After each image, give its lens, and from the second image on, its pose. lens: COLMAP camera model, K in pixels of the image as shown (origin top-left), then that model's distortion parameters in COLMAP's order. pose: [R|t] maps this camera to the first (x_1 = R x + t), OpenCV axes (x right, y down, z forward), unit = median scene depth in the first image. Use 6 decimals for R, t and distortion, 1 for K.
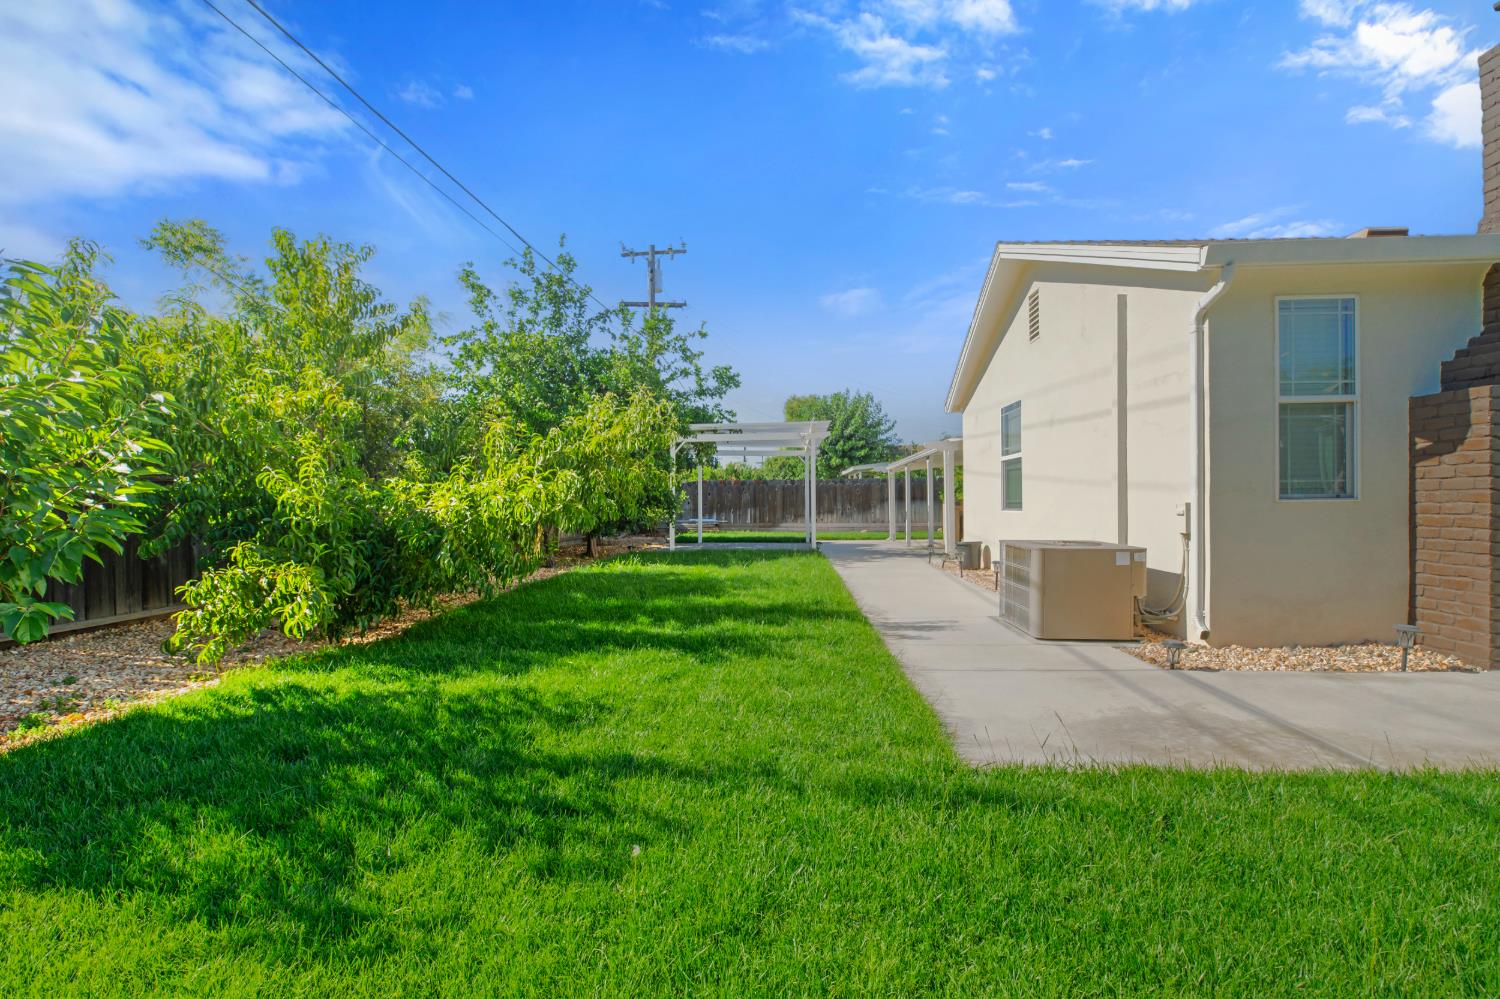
lens RADIAL K [[691.1, 0, 749.7], [0, 691.1, 495.6], [0, 0, 1]] dist [0.003246, -0.002258]
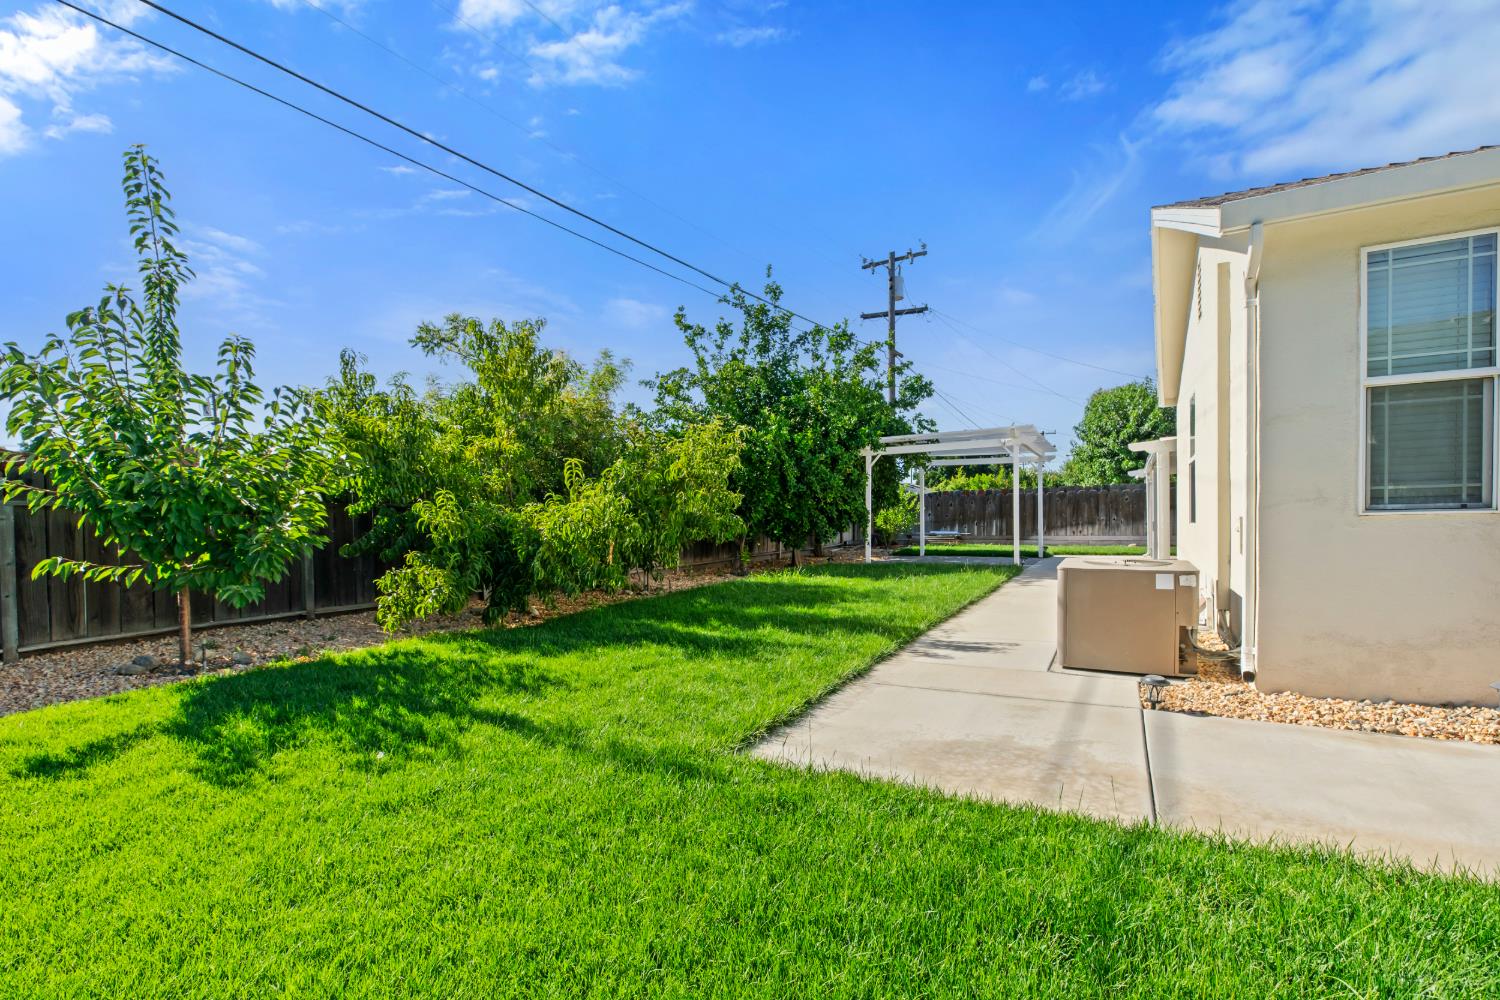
lens RADIAL K [[691.1, 0, 726.8], [0, 691.1, 533.3], [0, 0, 1]] dist [0.003246, -0.002258]
pose [[0.900763, 0.000219, -0.434311, 0.155070], [0.016553, 0.999256, 0.034835, -0.003093], [0.433995, -0.038568, 0.900089, -0.004076]]
